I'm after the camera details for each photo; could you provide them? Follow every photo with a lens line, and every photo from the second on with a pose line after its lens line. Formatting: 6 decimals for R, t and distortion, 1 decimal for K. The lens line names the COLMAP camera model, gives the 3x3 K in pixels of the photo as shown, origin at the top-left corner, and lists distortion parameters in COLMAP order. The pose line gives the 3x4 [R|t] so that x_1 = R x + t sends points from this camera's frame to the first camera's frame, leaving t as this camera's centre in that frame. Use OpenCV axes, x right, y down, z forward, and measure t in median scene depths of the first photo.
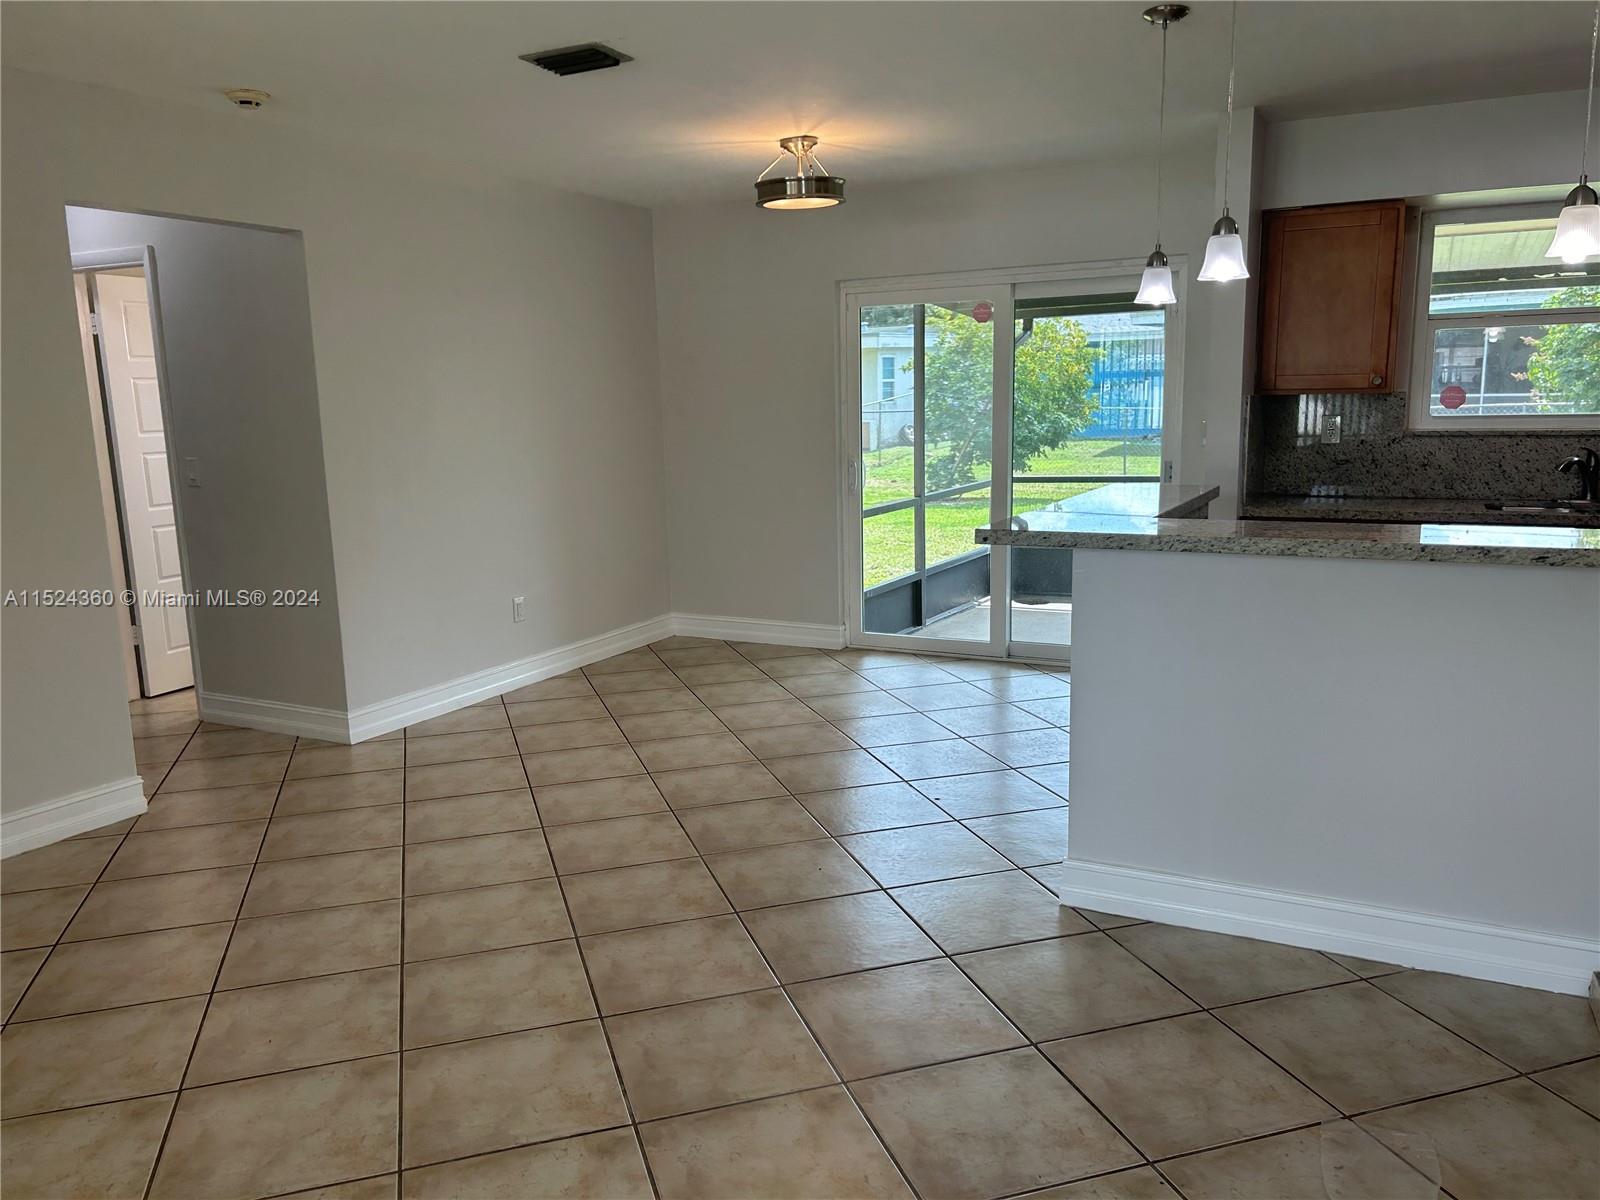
lens RADIAL K [[1194.0, 0, 789.5], [0, 1194.0, 616.1], [0, 0, 1]] dist [0.059740, -0.072580]
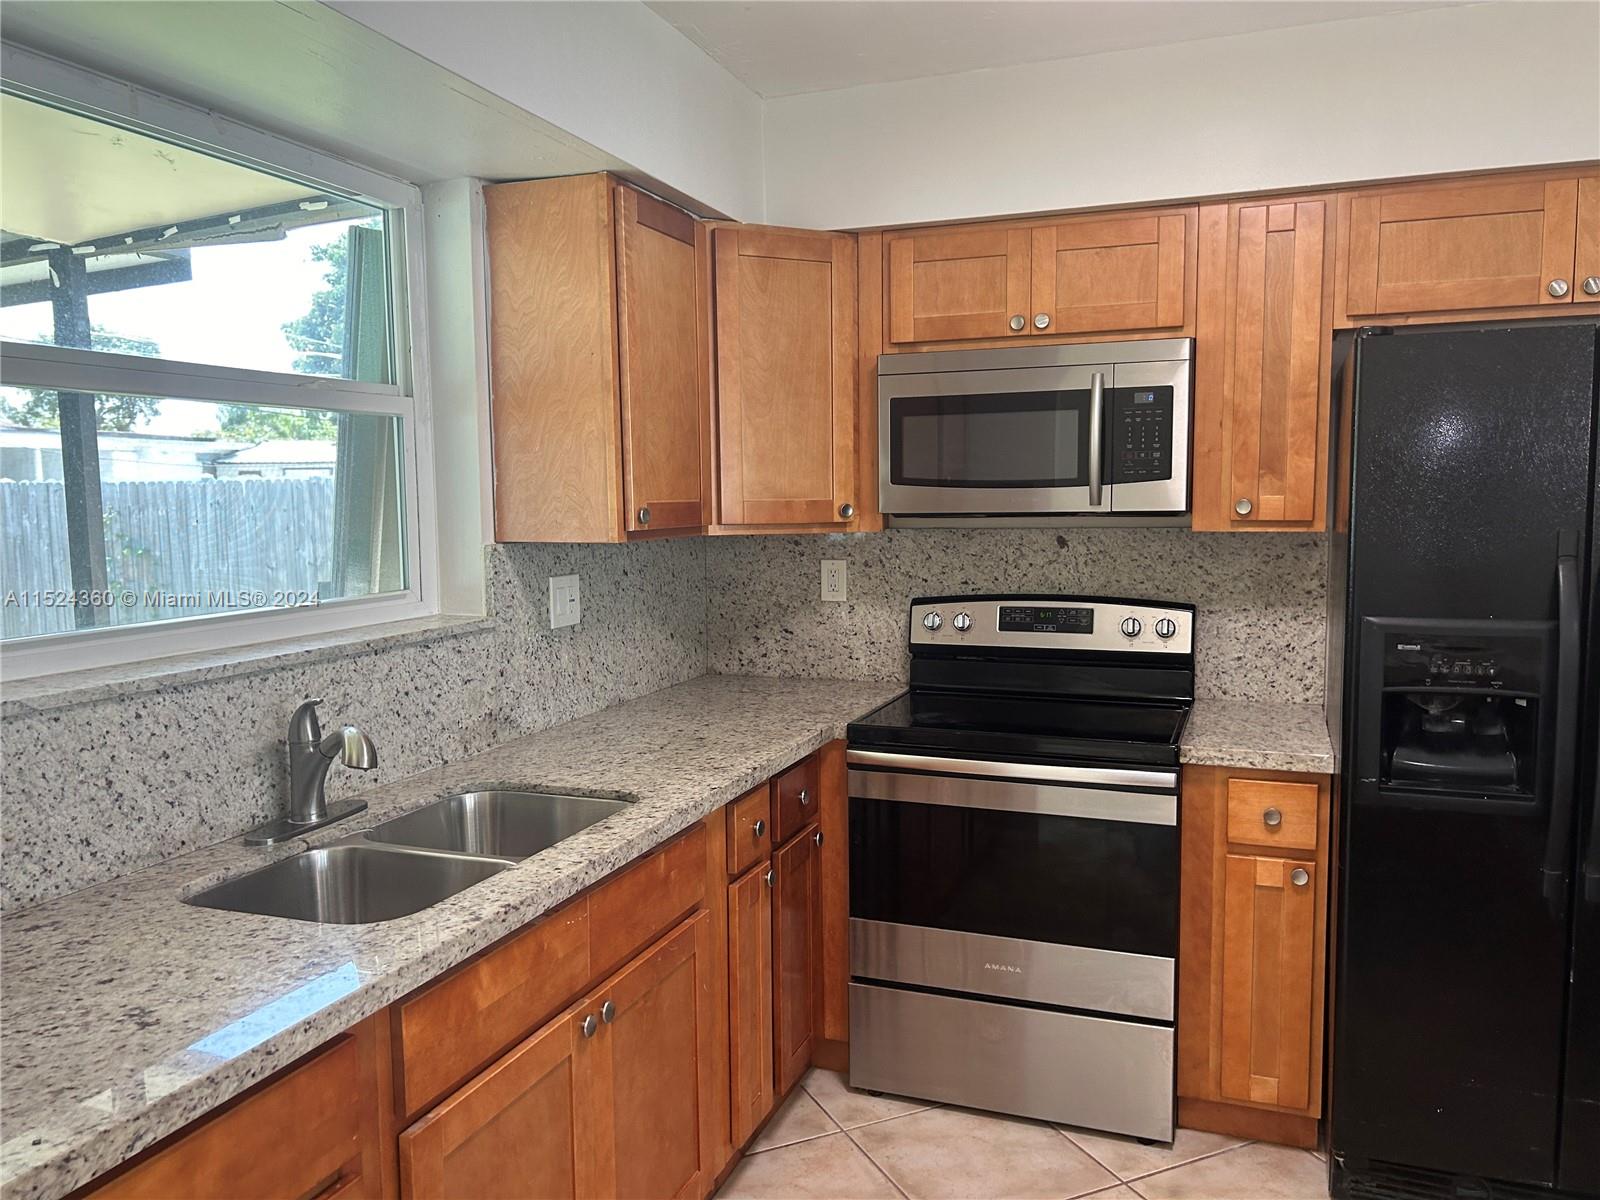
lens RADIAL K [[1194.0, 0, 810.1], [0, 1194.0, 612.1], [0, 0, 1]] dist [0.059740, -0.072580]
pose [[-0.124152, -0.075167, 0.989412, 0.266221], [0.186585, 0.977571, 0.097681, -0.199892], [-0.974563, 0.196737, -0.107342, 0.984712]]
